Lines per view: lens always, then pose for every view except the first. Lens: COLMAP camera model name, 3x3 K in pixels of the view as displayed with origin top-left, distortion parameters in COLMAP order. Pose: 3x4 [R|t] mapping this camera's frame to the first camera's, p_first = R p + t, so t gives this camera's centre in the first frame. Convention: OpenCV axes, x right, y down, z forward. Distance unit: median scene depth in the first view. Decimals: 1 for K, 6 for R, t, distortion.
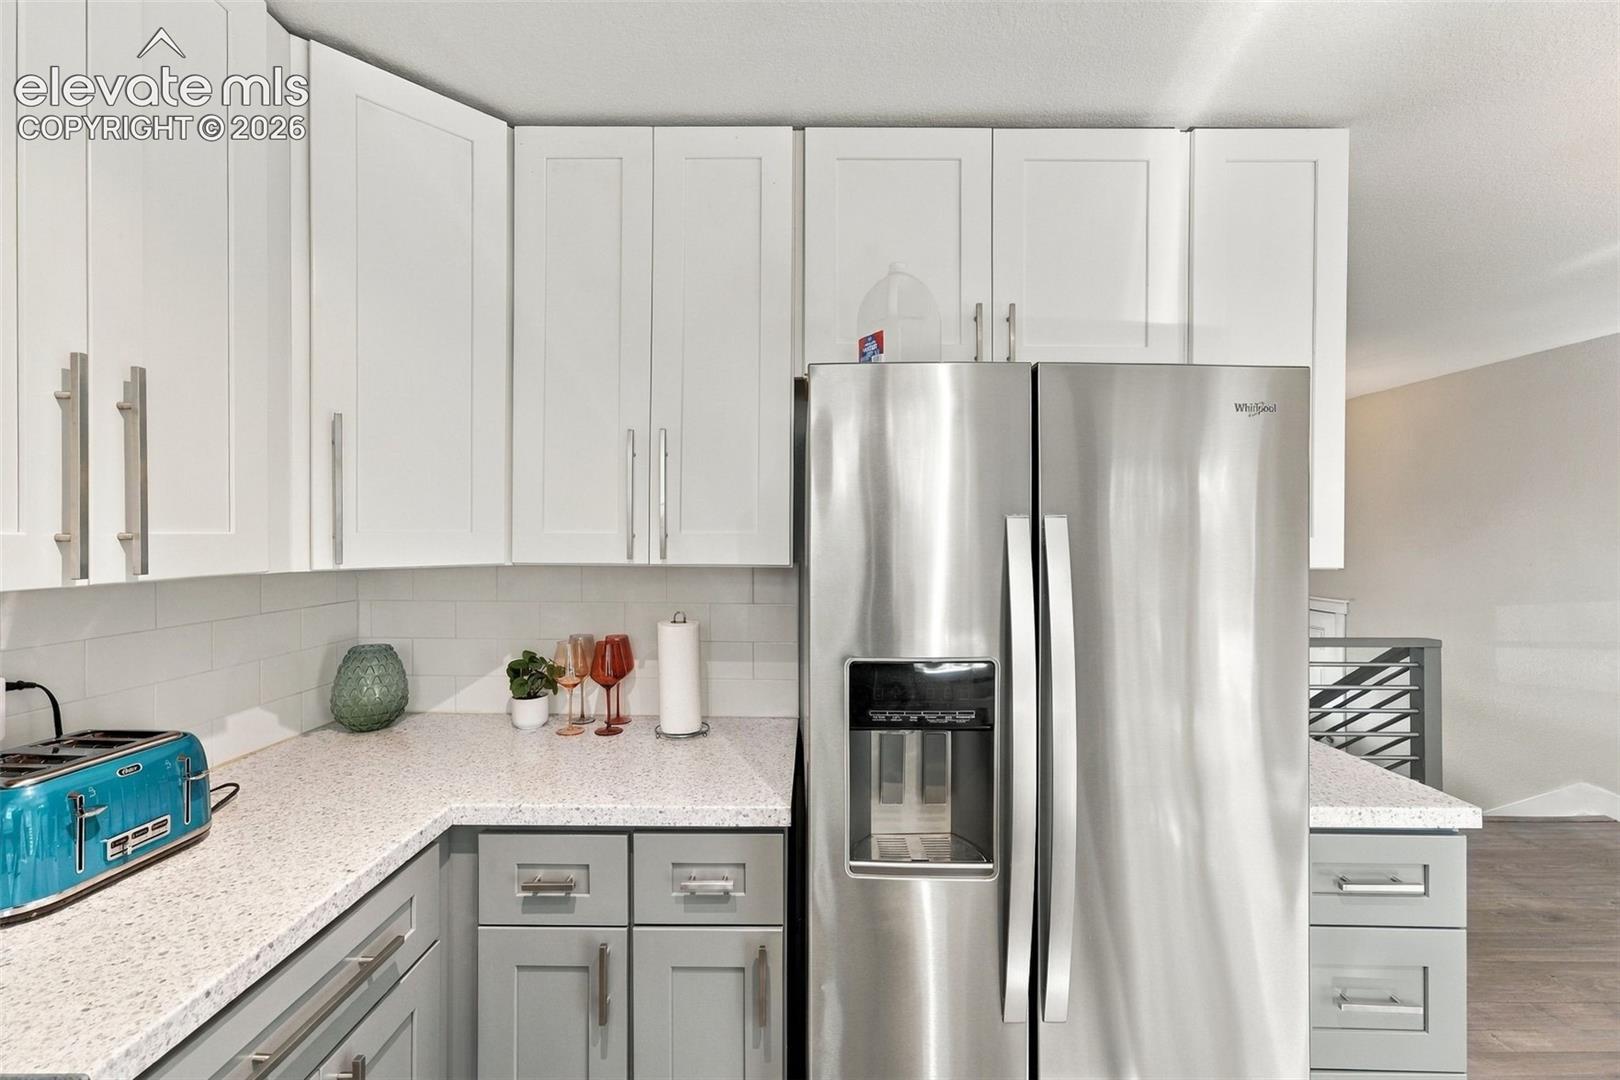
lens RADIAL K [[660.6, 0, 810.0], [0, 660.6, 540.0], [0, 0, 1]] dist [-0.001401, 0.000543]
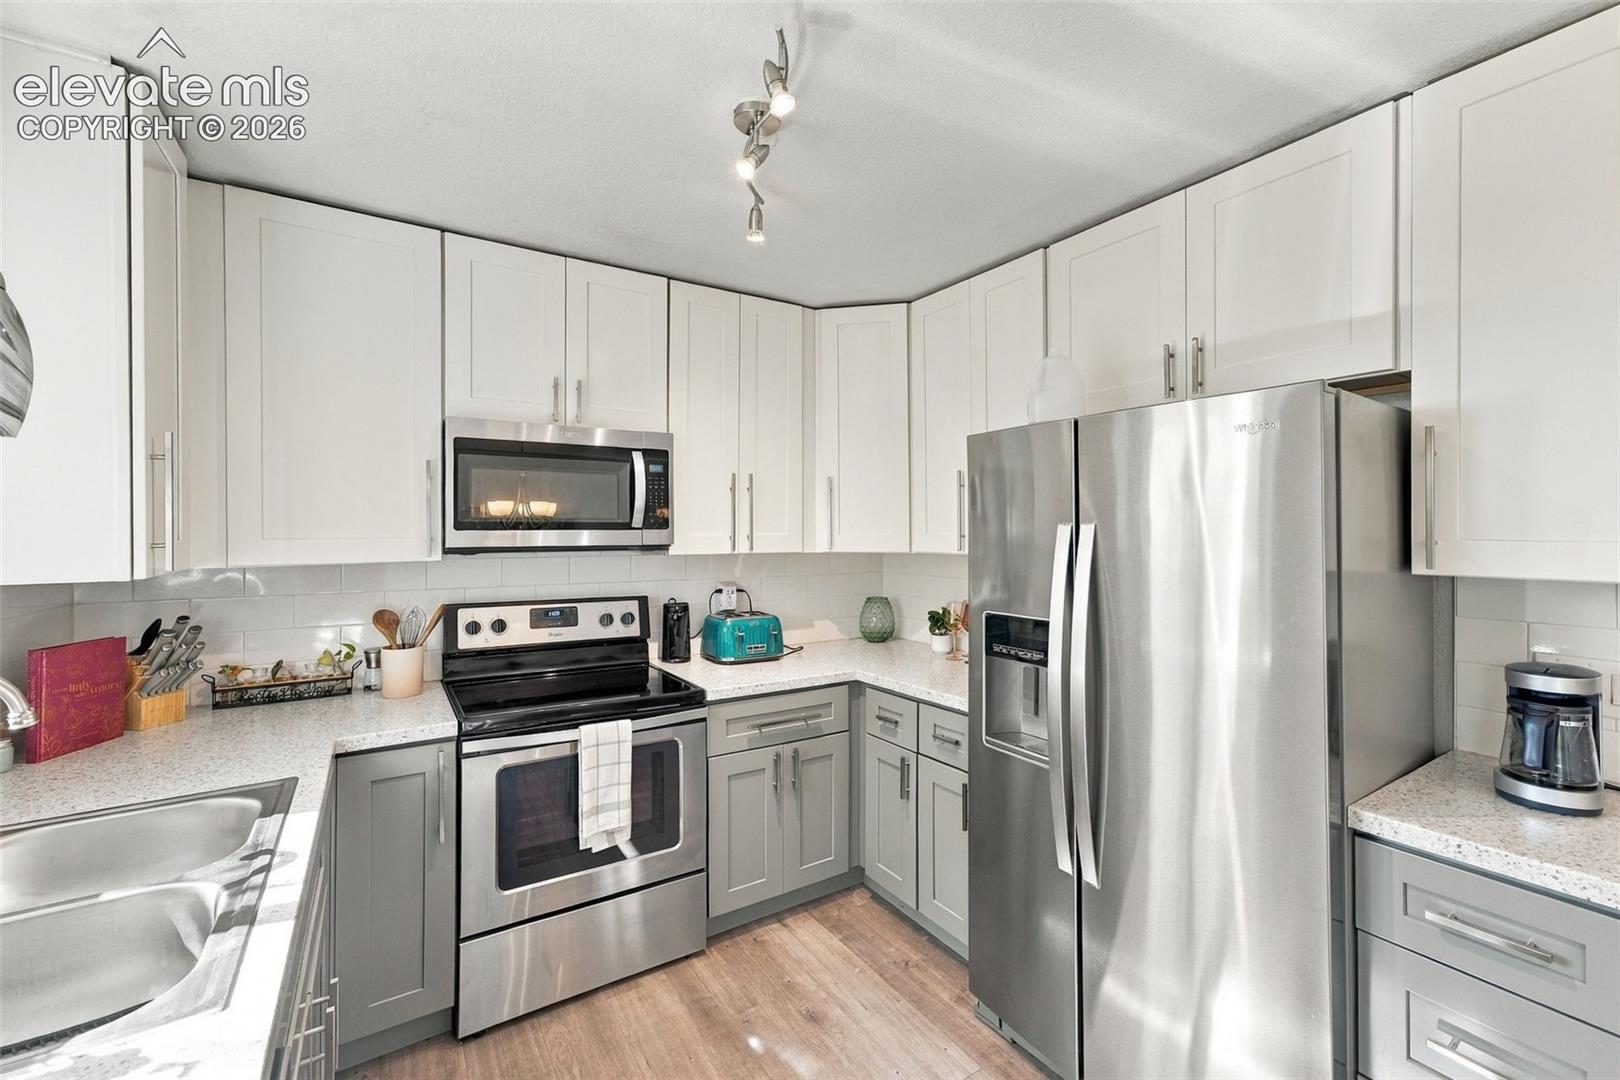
lens RADIAL K [[665.3, 0, 771.1], [0, 665.3, 532.6], [0, 0, 1]] dist [0.000846, 0.000365]
pose [[0.517062, -0.003441, -0.855941, 1.077365], [-0.004048, 0.999971, -0.006466, -0.003599], [0.855938, 0.006808, 0.517033, -0.282136]]
